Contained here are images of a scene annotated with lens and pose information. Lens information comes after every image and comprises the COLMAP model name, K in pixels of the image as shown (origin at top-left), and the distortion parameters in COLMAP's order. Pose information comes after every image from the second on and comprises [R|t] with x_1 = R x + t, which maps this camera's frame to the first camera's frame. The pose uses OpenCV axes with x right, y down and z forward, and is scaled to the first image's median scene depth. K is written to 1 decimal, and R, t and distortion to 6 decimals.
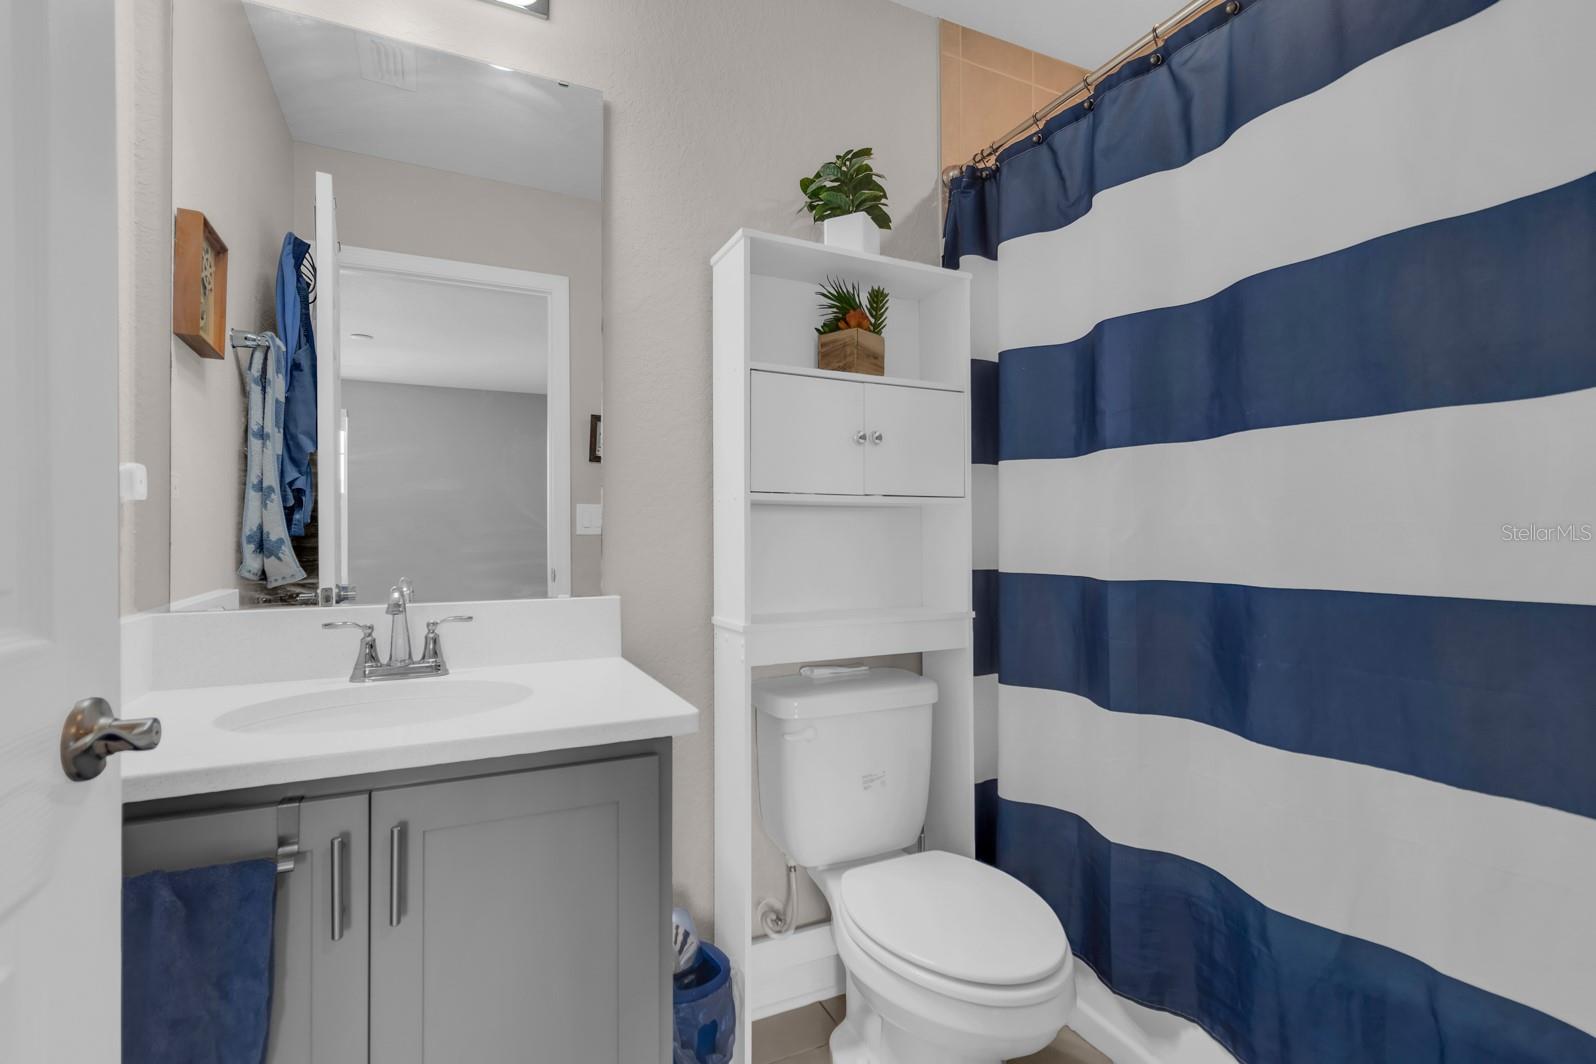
lens RADIAL K [[746.4, 0, 798.5], [0, 746.4, 533.4], [0, 0, 1]] dist [-0.002011, 0.002043]
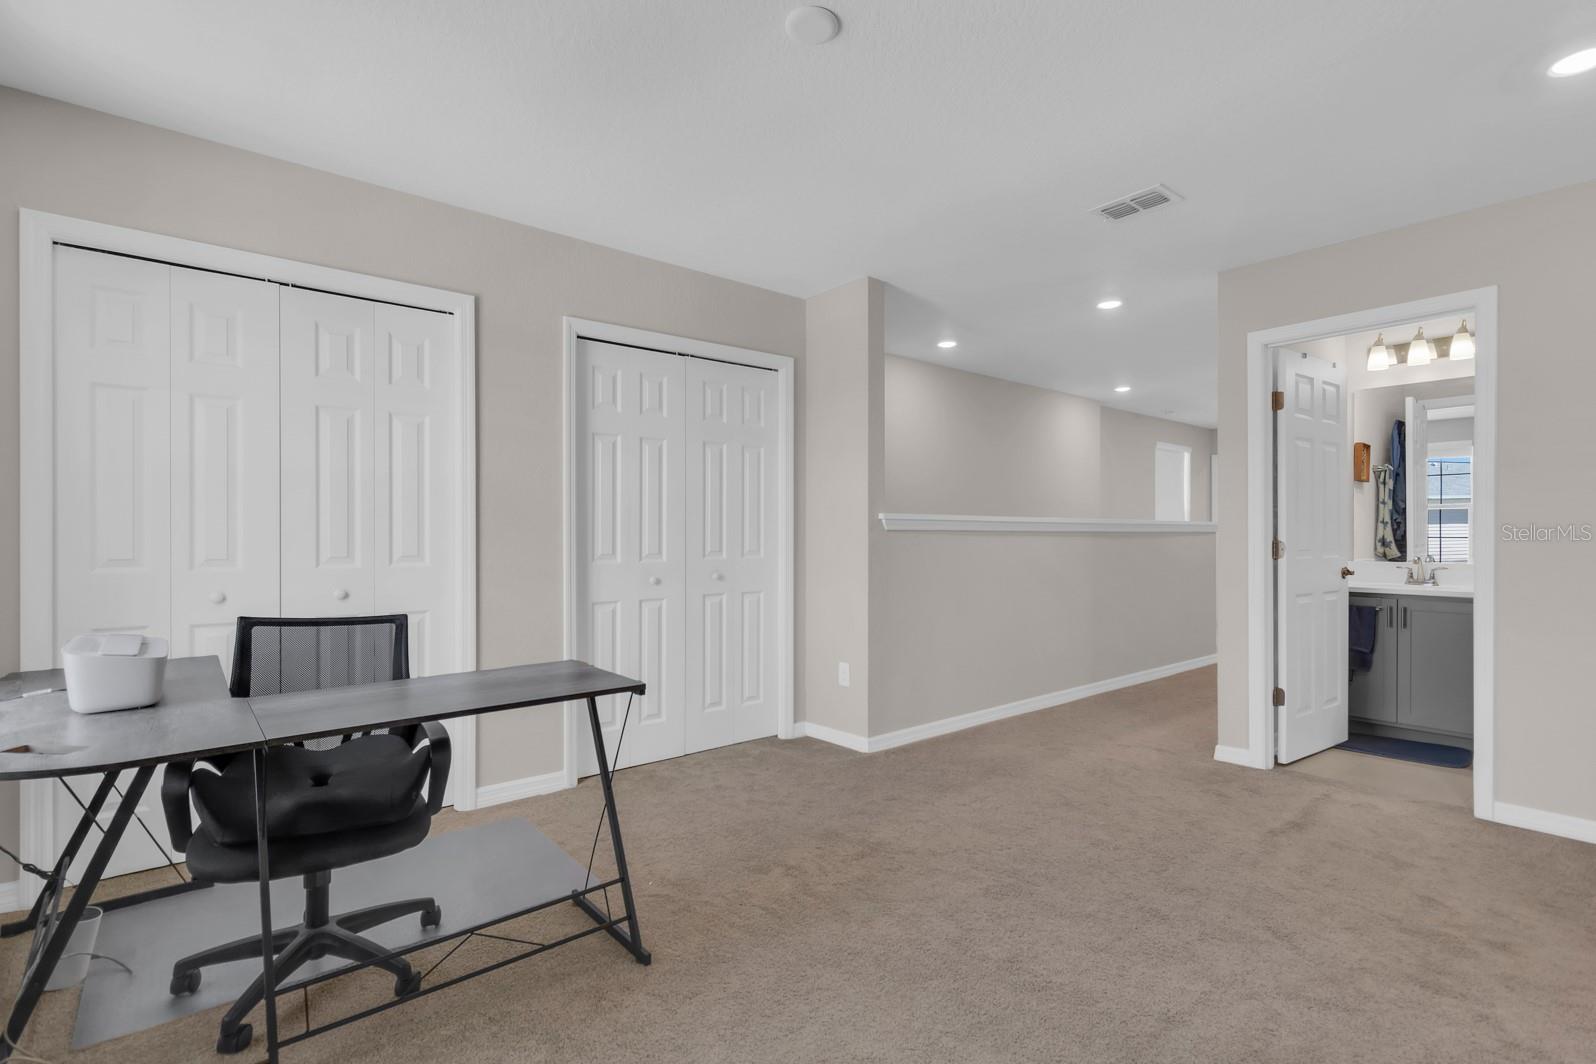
lens RADIAL K [[746.4, 0, 808.1], [0, 746.4, 540.3], [0, 0, 1]] dist [-0.002011, 0.002043]
pose [[0.250220, 0.005153, -0.968175, 1.387881], [0.010754, 0.999909, 0.008101, -0.039454], [0.968129, -0.012439, 0.250141, -1.711951]]
